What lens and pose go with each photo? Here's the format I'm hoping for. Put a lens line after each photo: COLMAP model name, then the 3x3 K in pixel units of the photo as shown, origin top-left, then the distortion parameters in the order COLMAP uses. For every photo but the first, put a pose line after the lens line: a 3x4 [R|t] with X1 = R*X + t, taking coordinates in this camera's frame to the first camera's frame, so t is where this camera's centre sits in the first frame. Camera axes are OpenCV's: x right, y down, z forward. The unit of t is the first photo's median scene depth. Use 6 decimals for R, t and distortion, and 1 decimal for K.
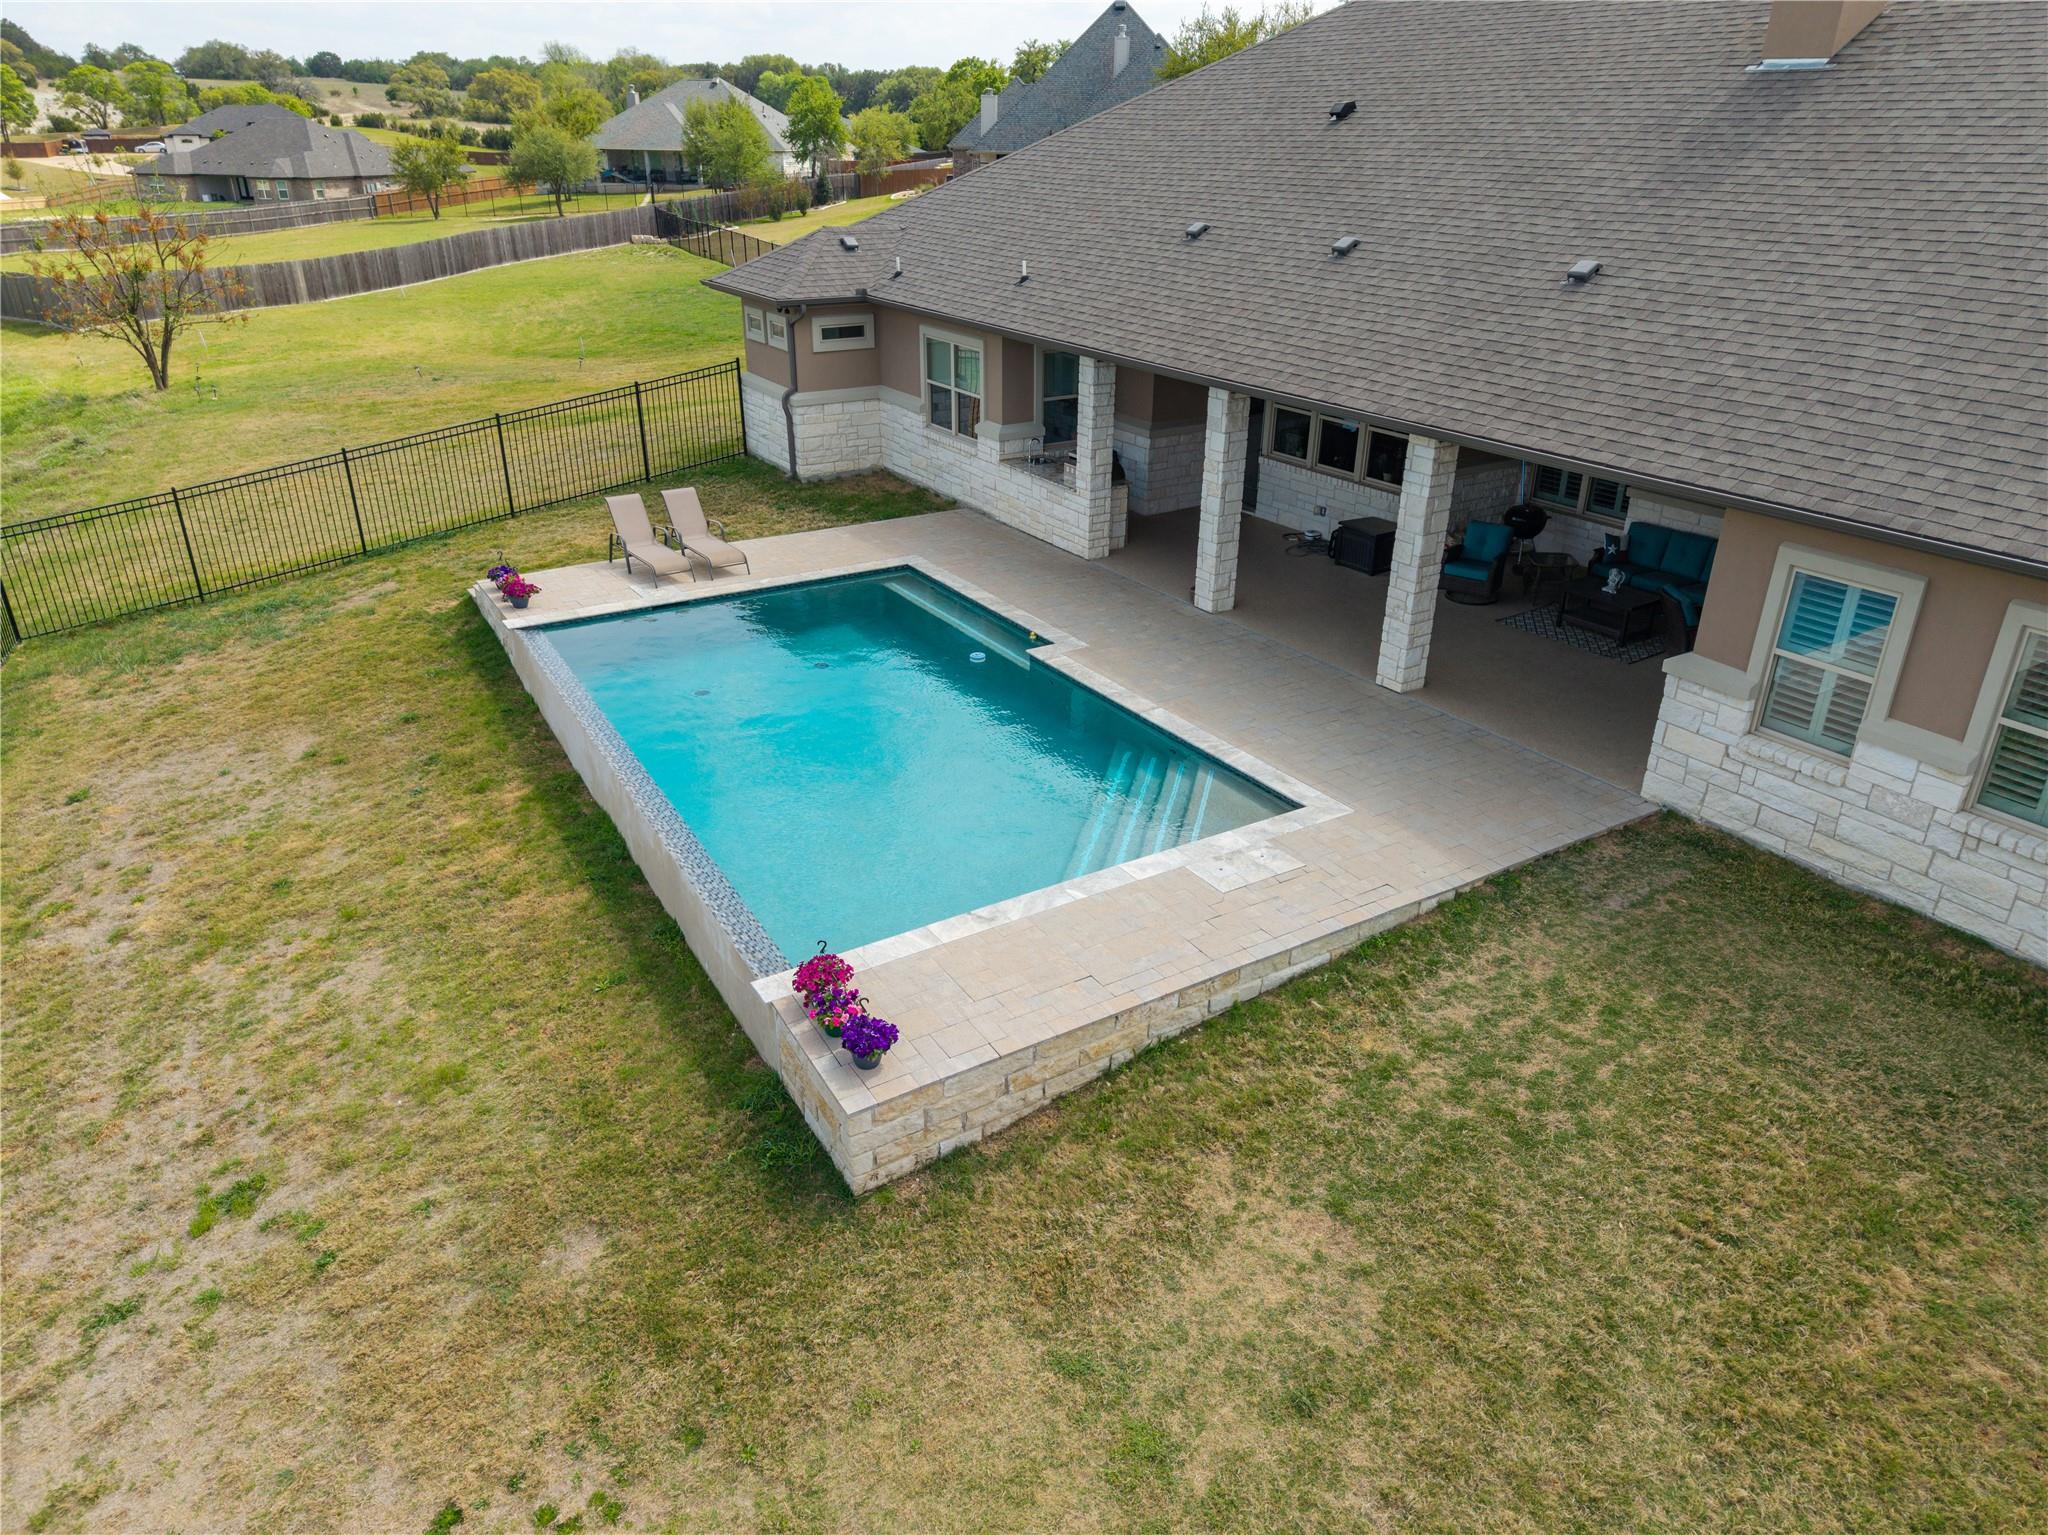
lens RADIAL K [[1384.2, 0, 1015.9], [0, 1384.2, 768.8], [0, 0, 1]] dist [0.034548, -0.026368]
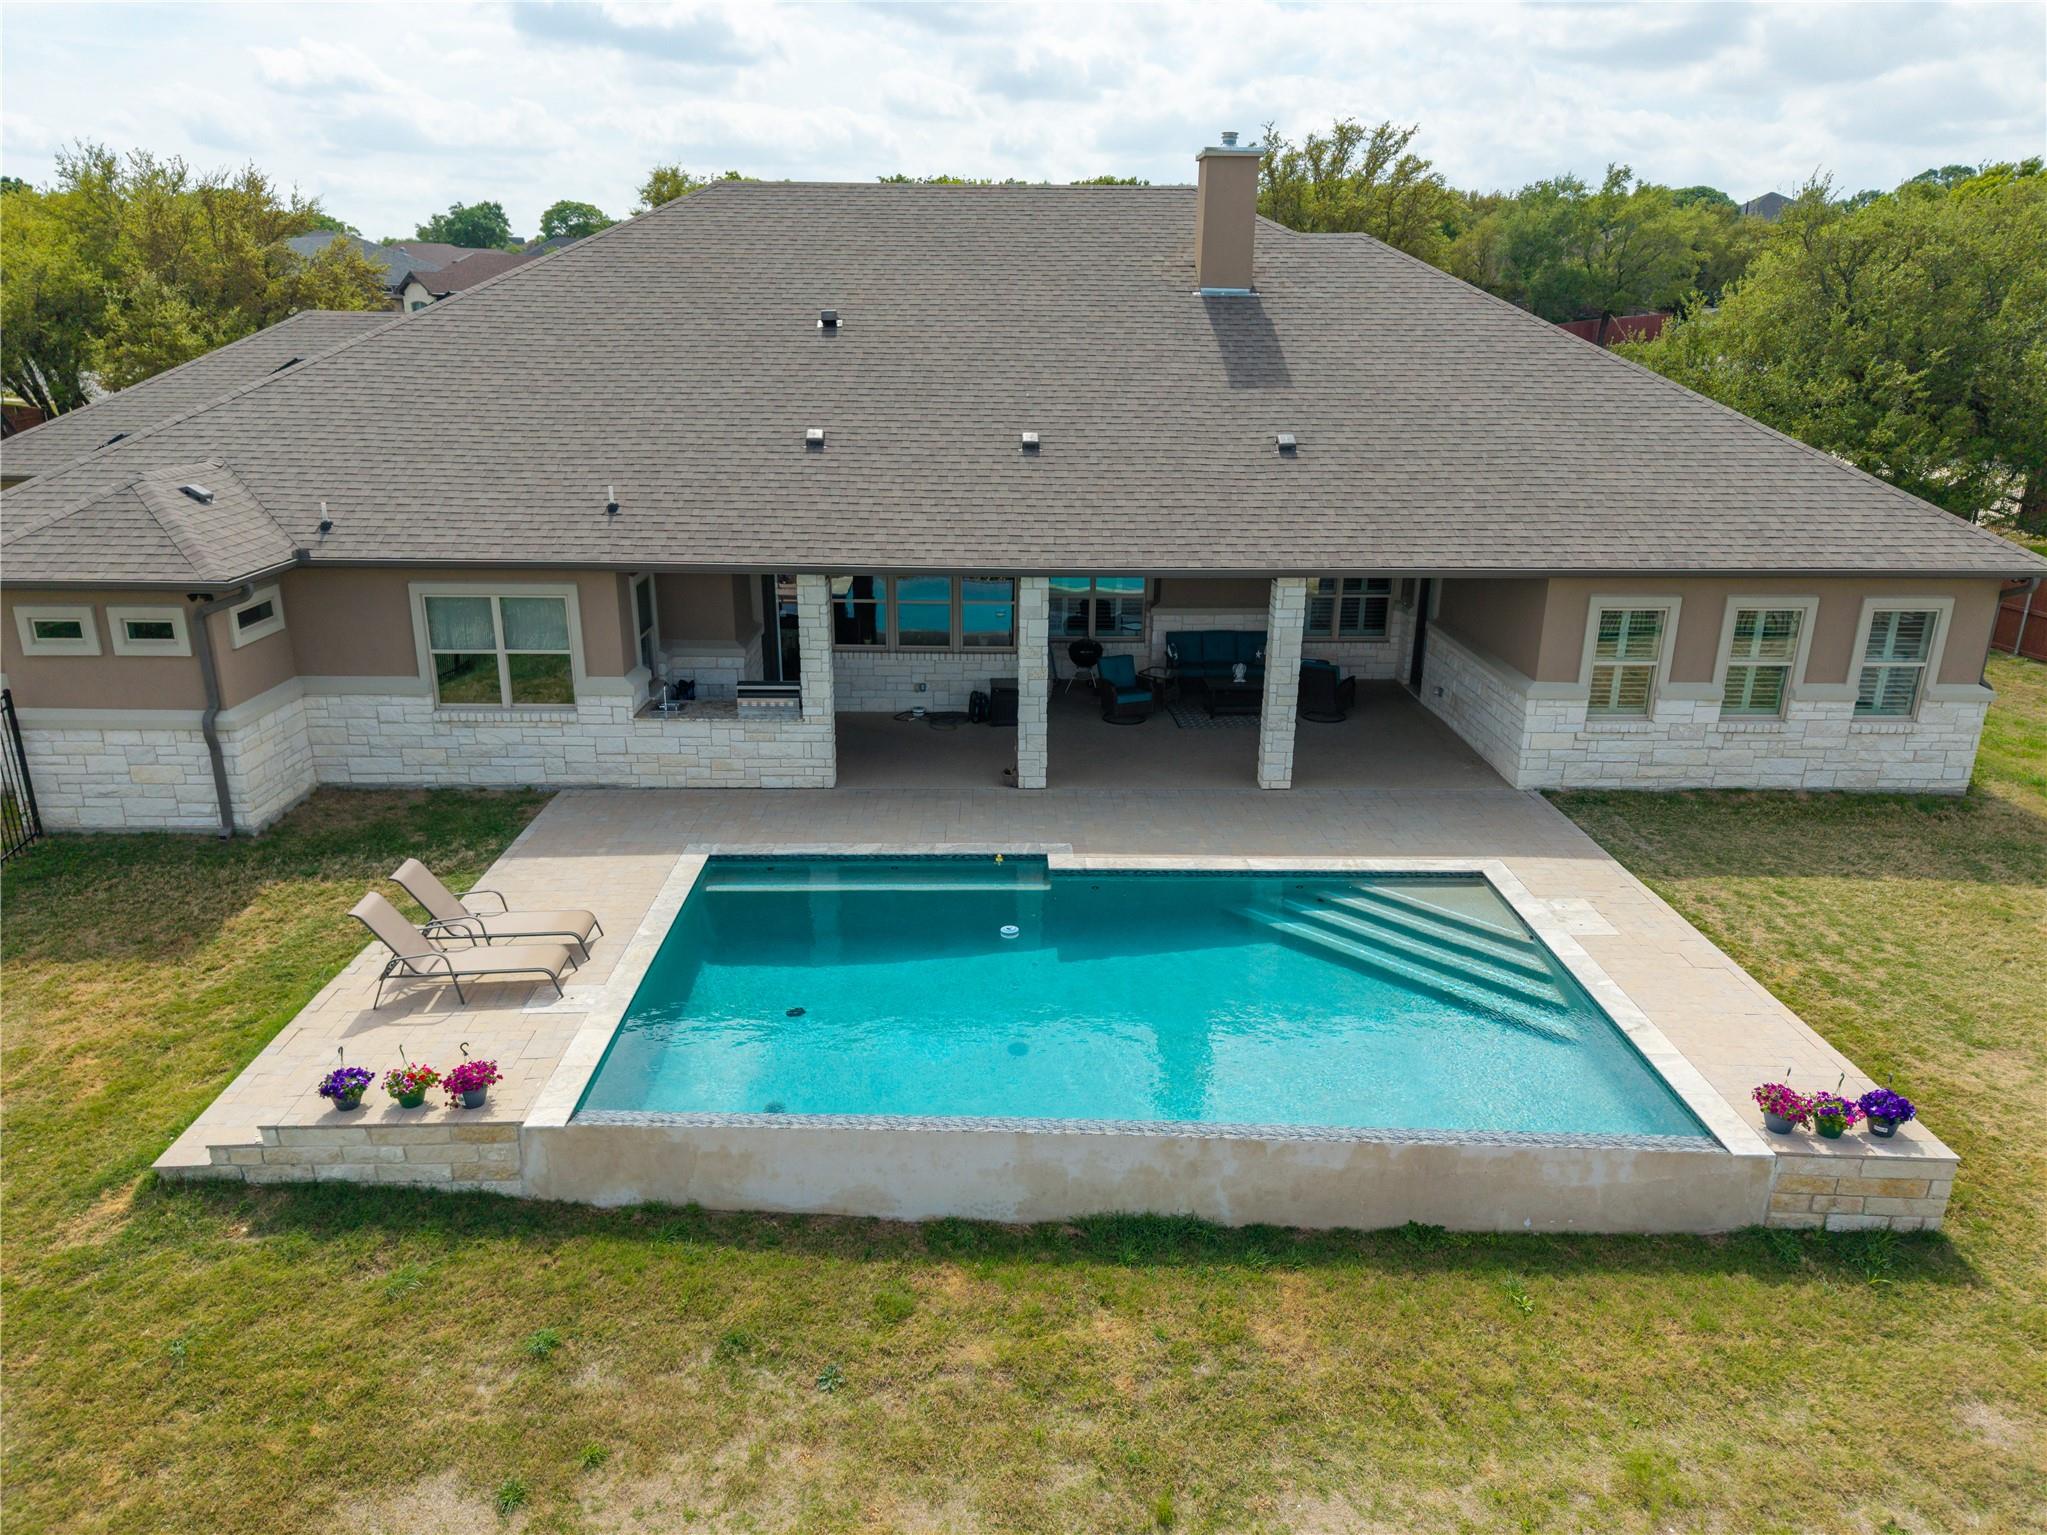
lens RADIAL K [[1383.5, 0, 1017.6], [0, 1383.5, 767.4], [0, 0, 1]] dist [0.034548, -0.026368]
pose [[0.508350, -0.271776, 0.817140, -0.738939], [0.358418, 0.929574, 0.086196, -0.235304], [-0.783018, 0.249060, 0.569958, 0.457109]]
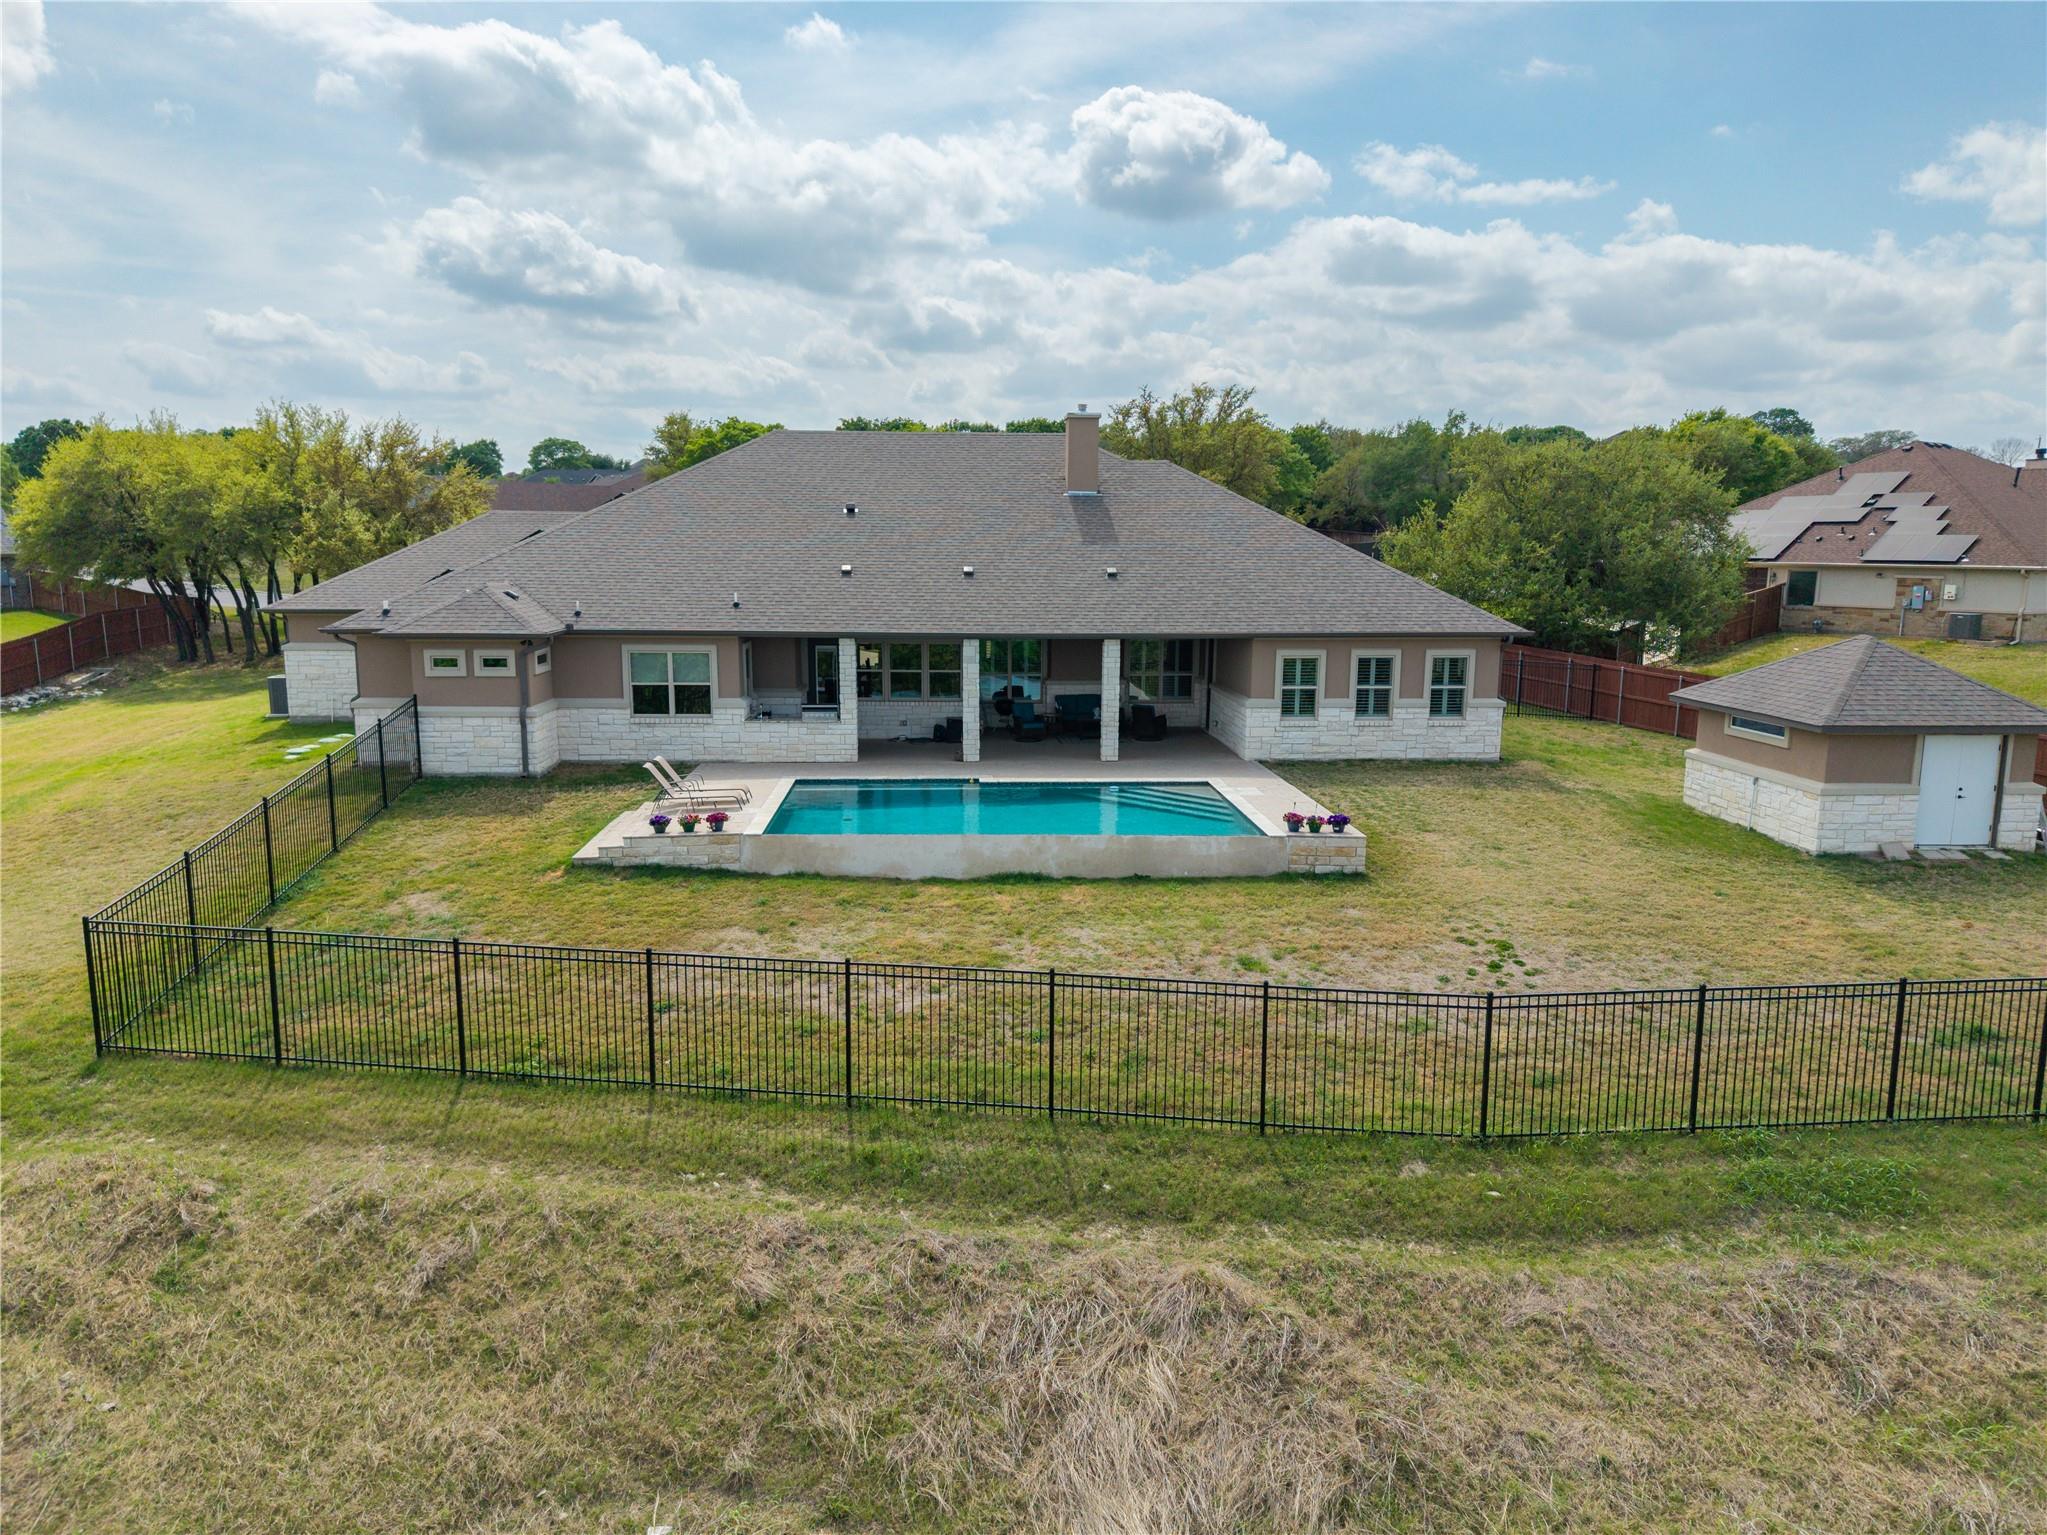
lens RADIAL K [[1383.5, 0, 1029.9], [0, 1383.5, 772.1], [0, 0, 1]] dist [0.034548, -0.026368]
pose [[0.469007, -0.152413, 0.869944, -1.464436], [0.370934, 0.927905, -0.037411, -0.008385], [-0.801524, 0.340238, 0.491729, 0.078790]]
